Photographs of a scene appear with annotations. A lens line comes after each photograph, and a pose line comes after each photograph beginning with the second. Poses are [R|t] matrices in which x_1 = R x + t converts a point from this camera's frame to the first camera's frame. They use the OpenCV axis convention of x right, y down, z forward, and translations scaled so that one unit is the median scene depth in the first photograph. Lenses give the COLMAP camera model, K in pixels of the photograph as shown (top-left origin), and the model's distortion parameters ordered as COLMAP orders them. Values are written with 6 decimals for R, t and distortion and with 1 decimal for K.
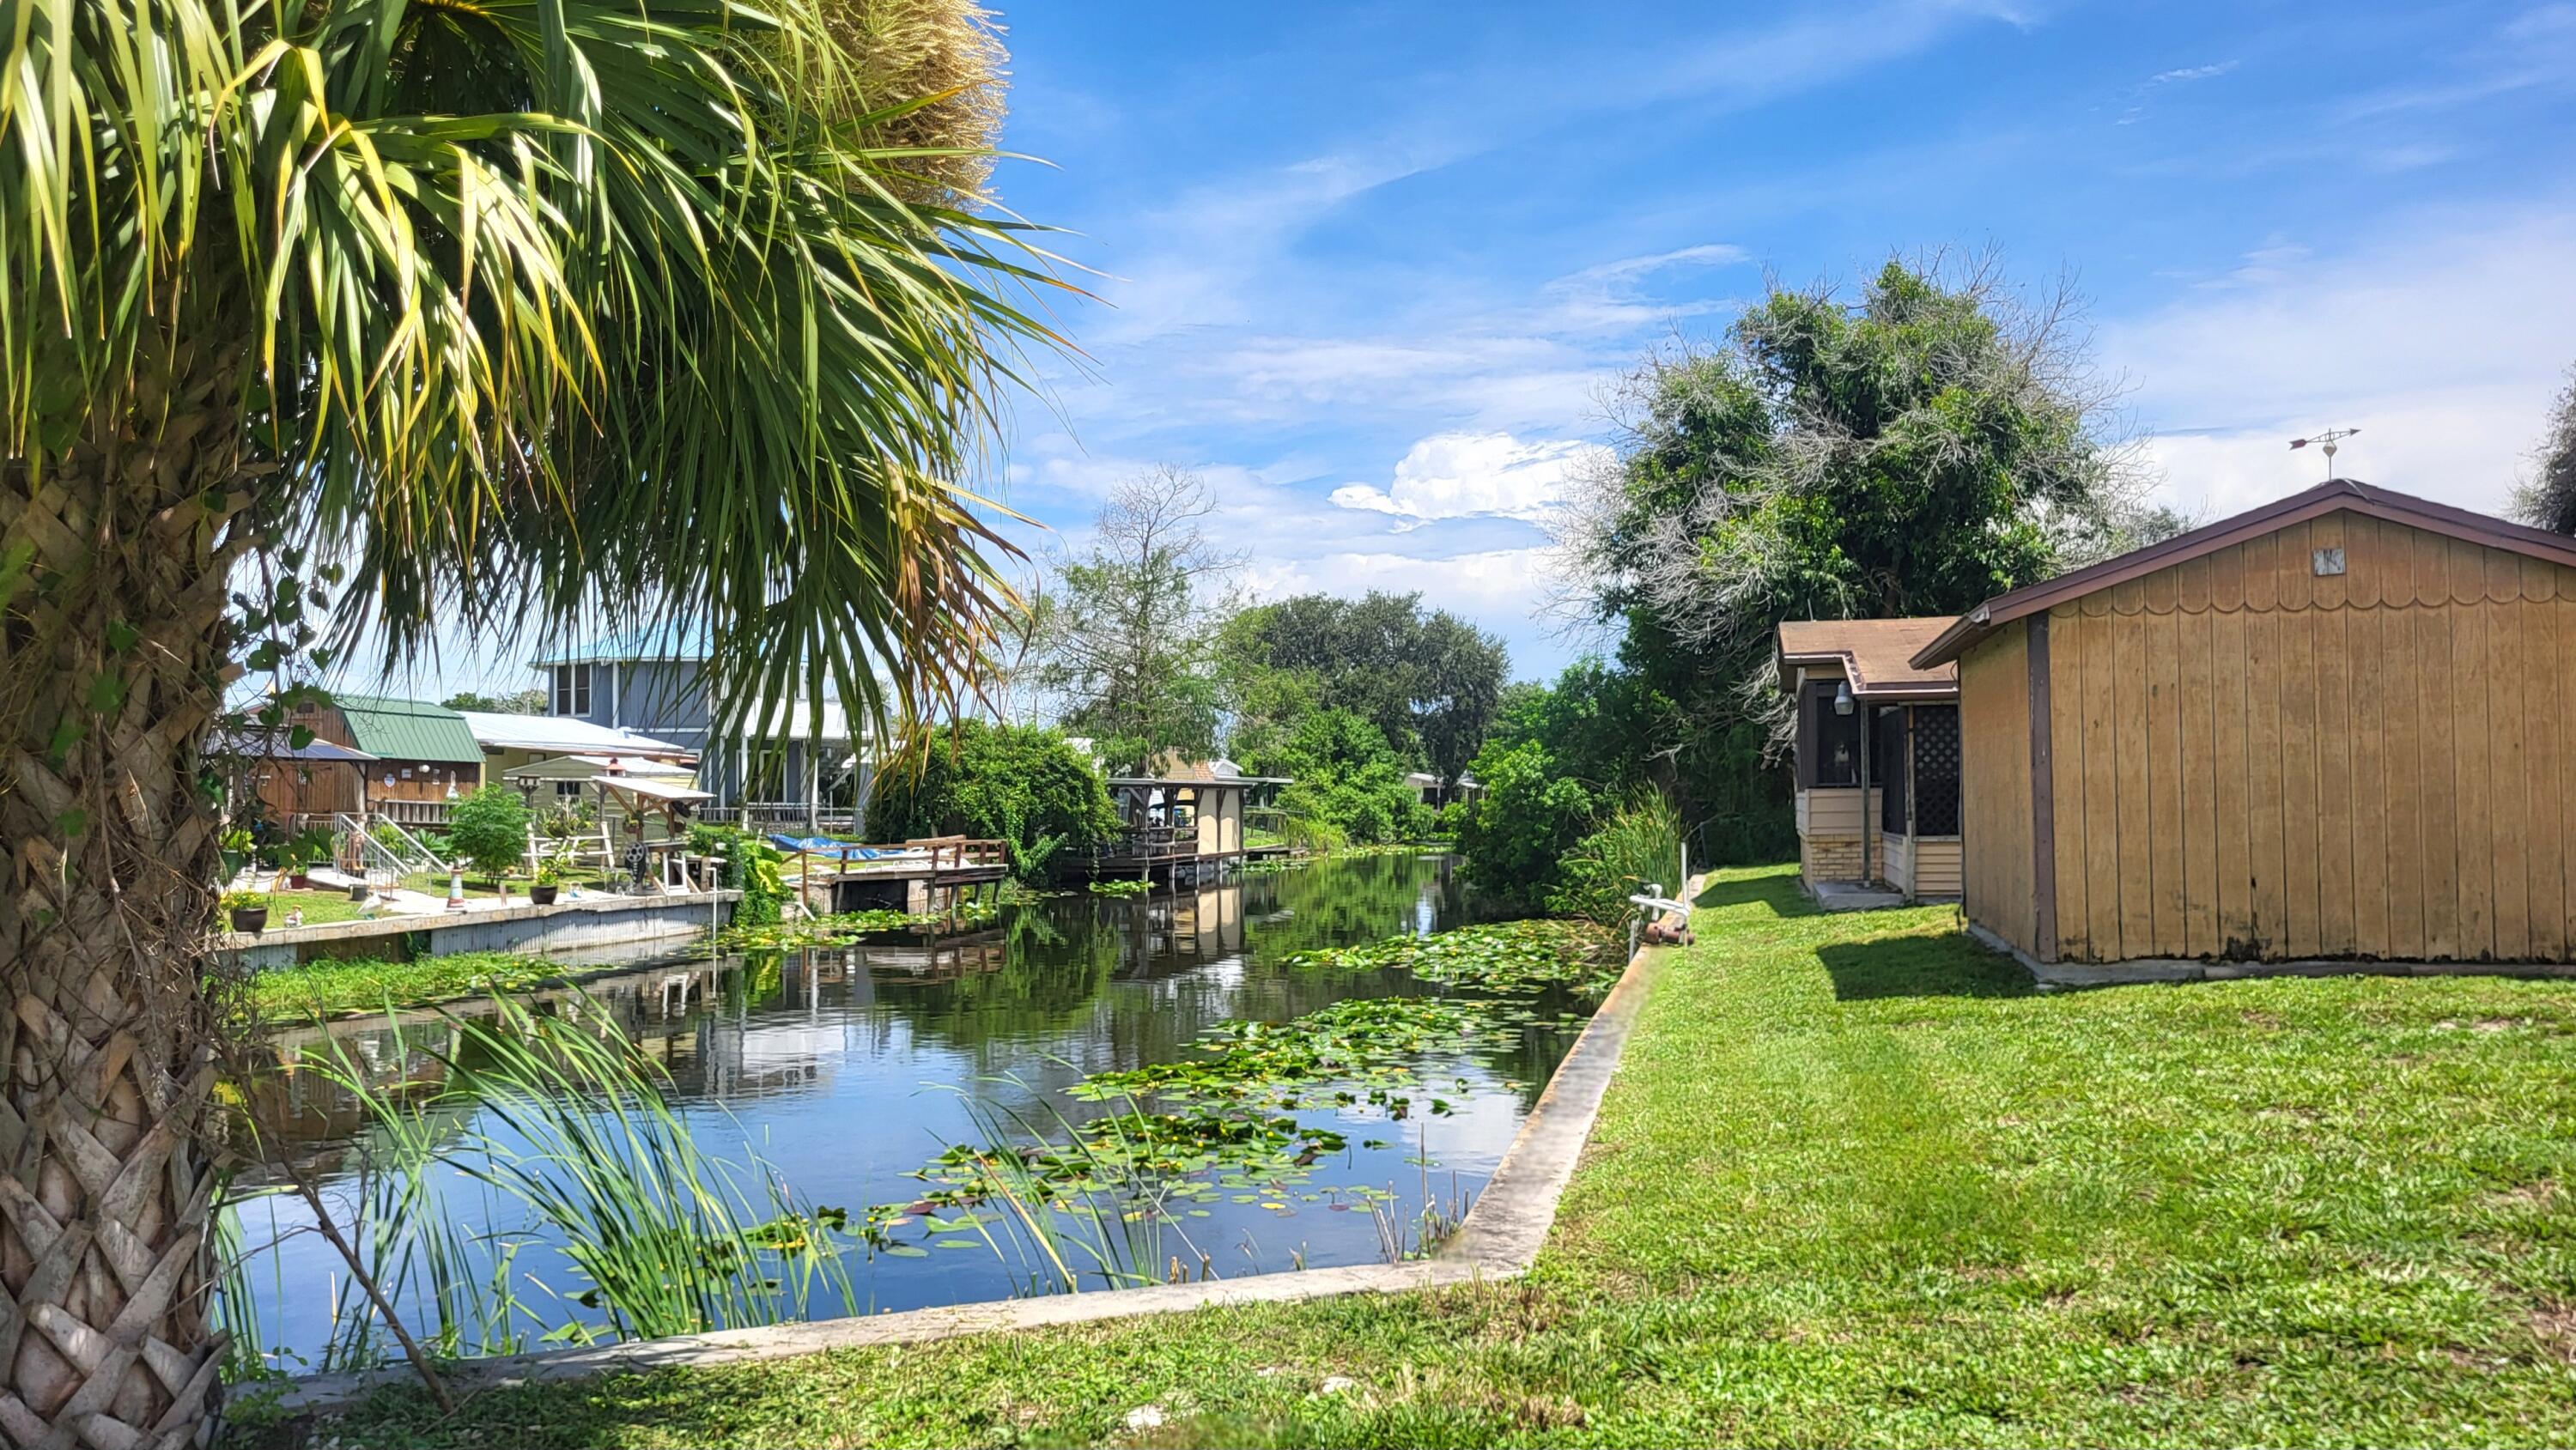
lens RADIAL K [[2058.1, 0, 1288.0], [0, 2058.1, 725.0], [0, 0, 1]] dist [0.028637, 0.000805]
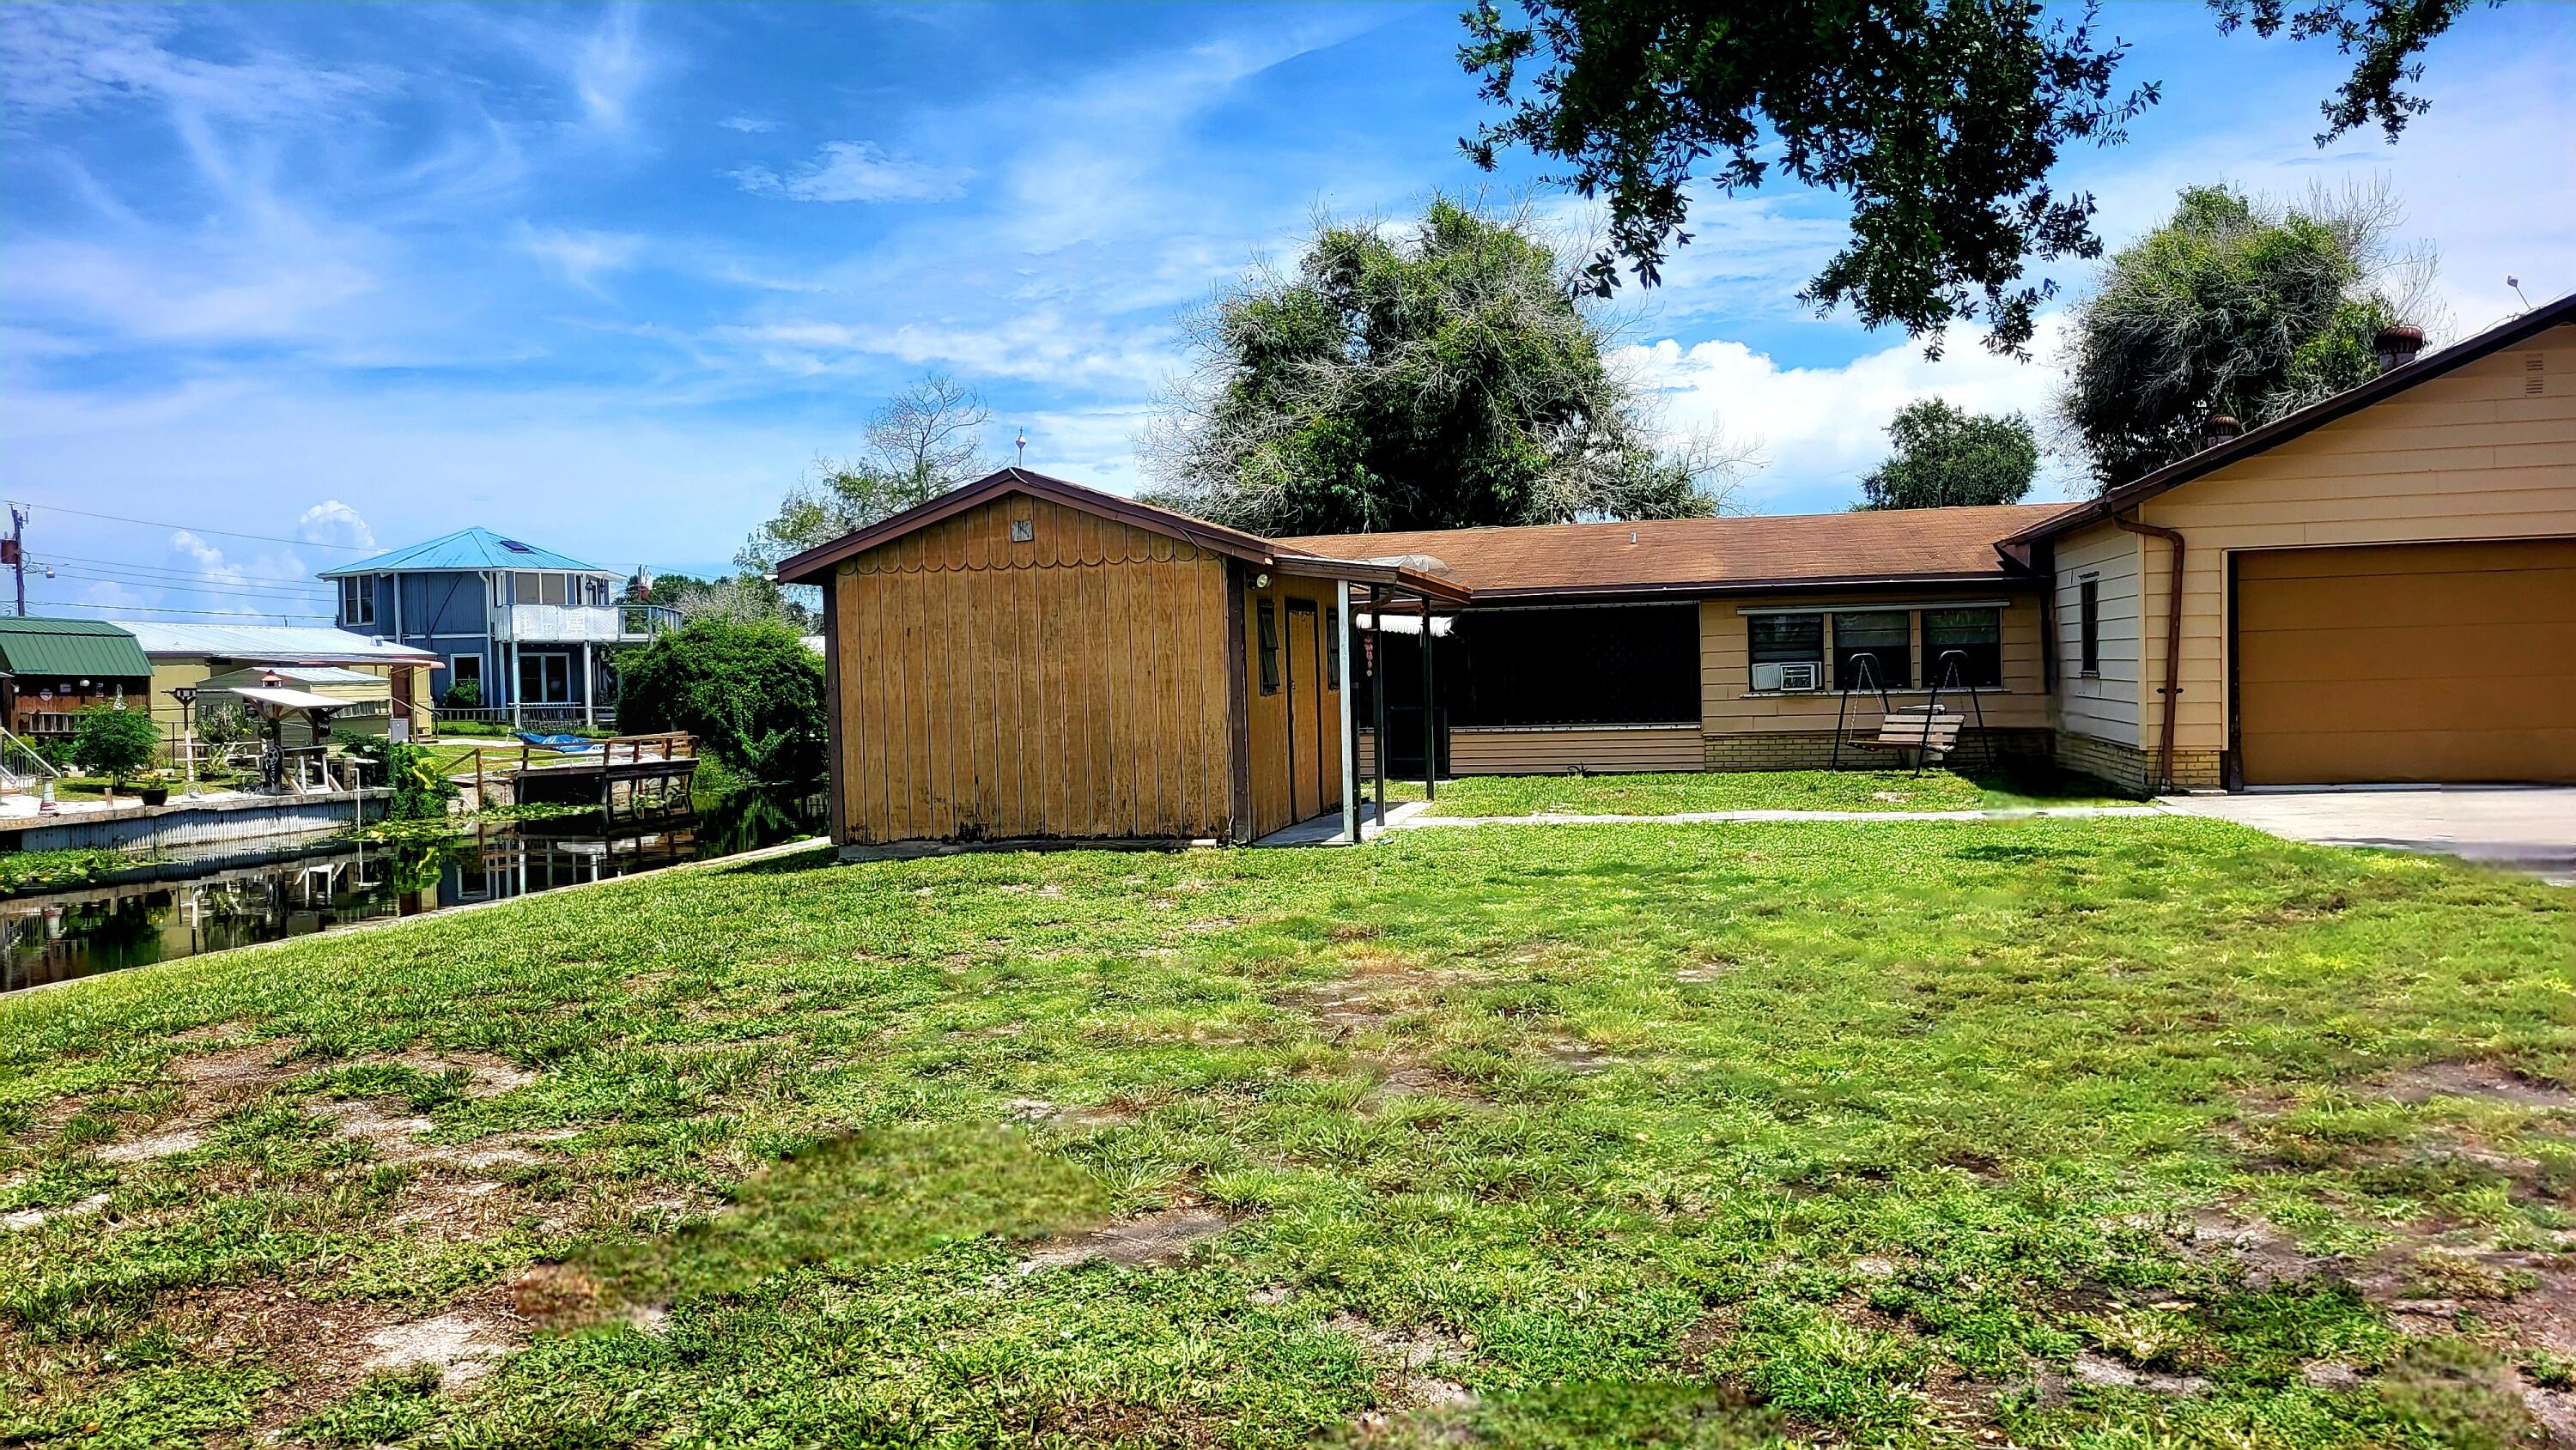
lens RADIAL K [[1987.3, 0, 1288.0], [0, 1987.3, 725.0], [0, 0, 1]] dist [0.025878, -0.002594]
pose [[0.999766, -0.016830, 0.013580, 0.211989], [0.016006, 0.998149, 0.058680, -0.009252], [-0.014543, -0.058449, 0.998184, -0.078251]]
